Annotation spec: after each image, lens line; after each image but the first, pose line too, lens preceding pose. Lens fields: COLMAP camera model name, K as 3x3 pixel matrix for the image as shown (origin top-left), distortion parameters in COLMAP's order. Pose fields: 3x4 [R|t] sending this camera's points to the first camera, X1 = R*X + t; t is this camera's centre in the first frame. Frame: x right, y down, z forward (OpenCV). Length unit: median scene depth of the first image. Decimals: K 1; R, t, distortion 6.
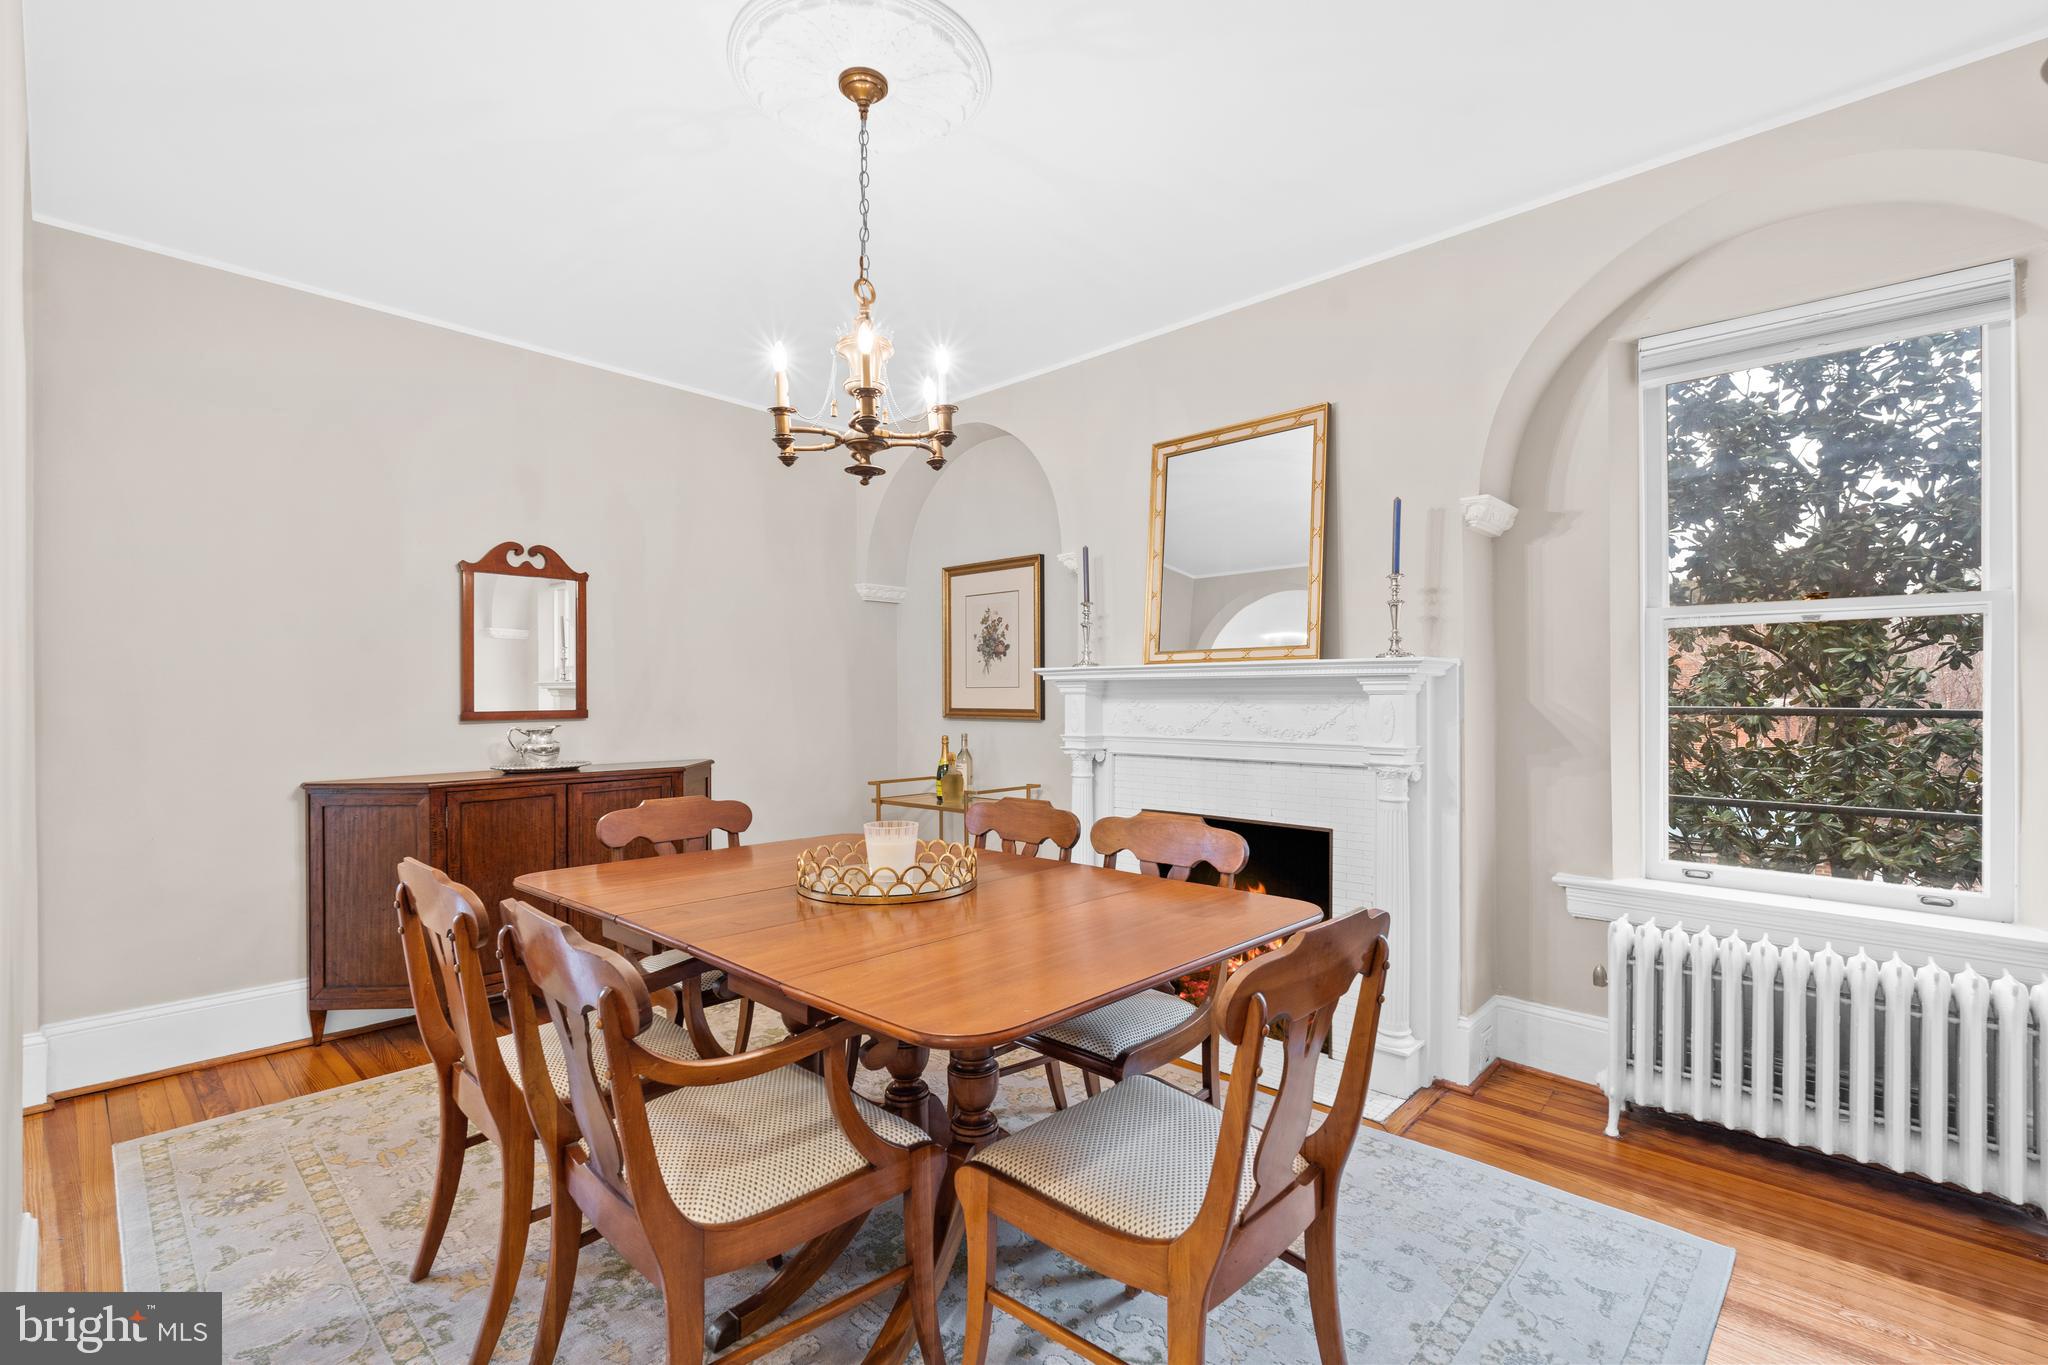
lens RADIAL K [[900.5, 0, 1019.4], [0, 900.5, 695.6], [0, 0, 1]] dist [-0.004705, -0.000240]
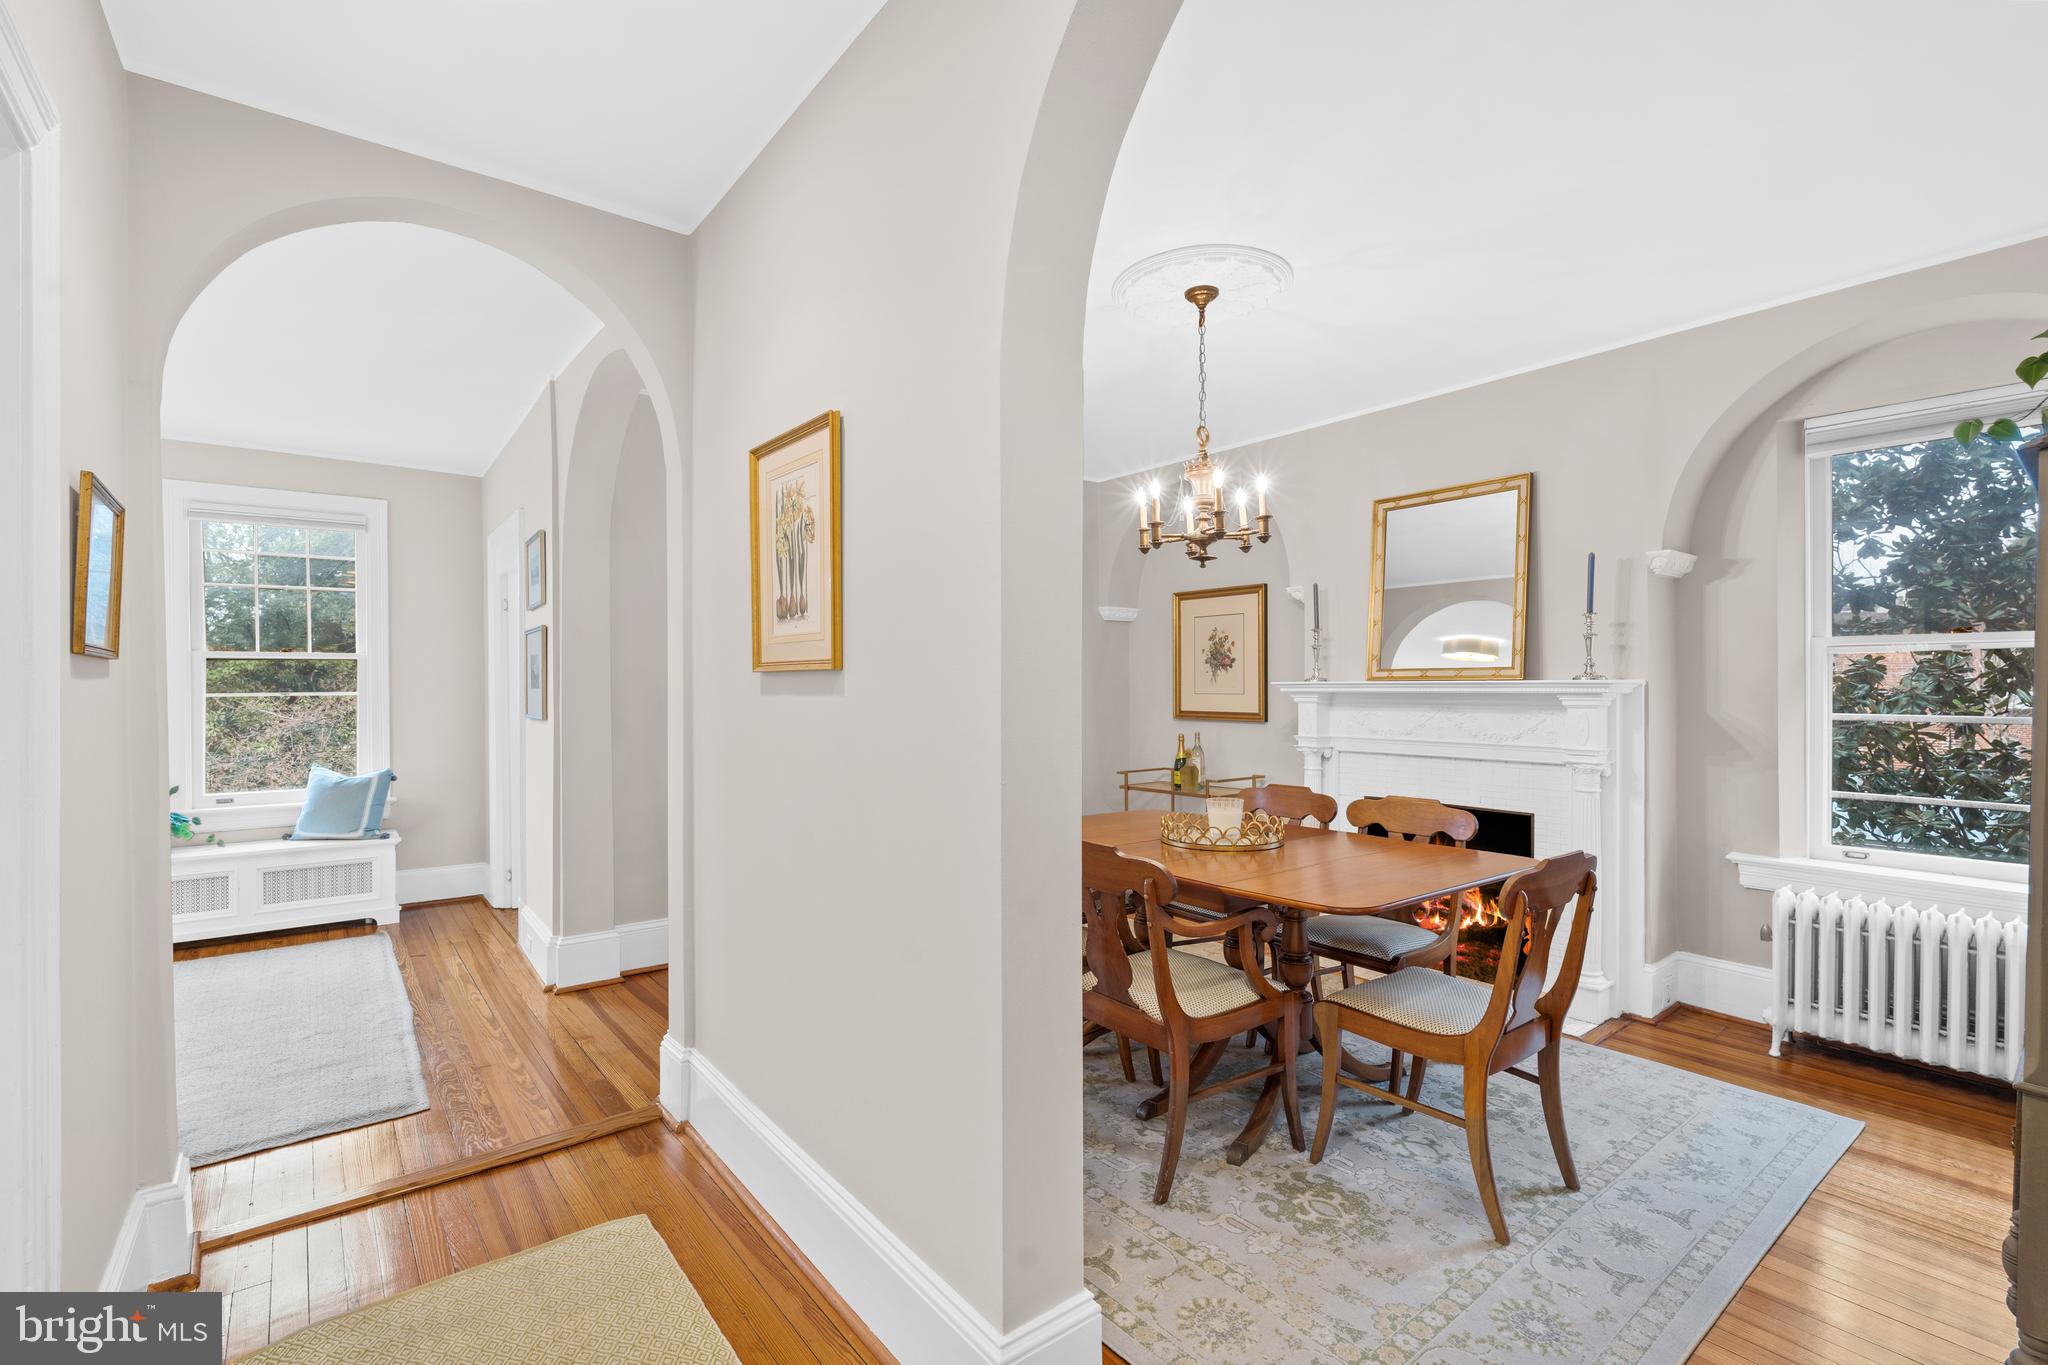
lens RADIAL K [[911.6, 0, 1020.4], [0, 911.6, 690.4], [0, 0, 1]] dist [0.000118, -0.000586]
pose [[0.989528, 0.000046, -0.144339, -0.190034], [0.000620, 0.999989, 0.004573, -0.031839], [0.144338, -0.004615, 0.989518, -0.386556]]
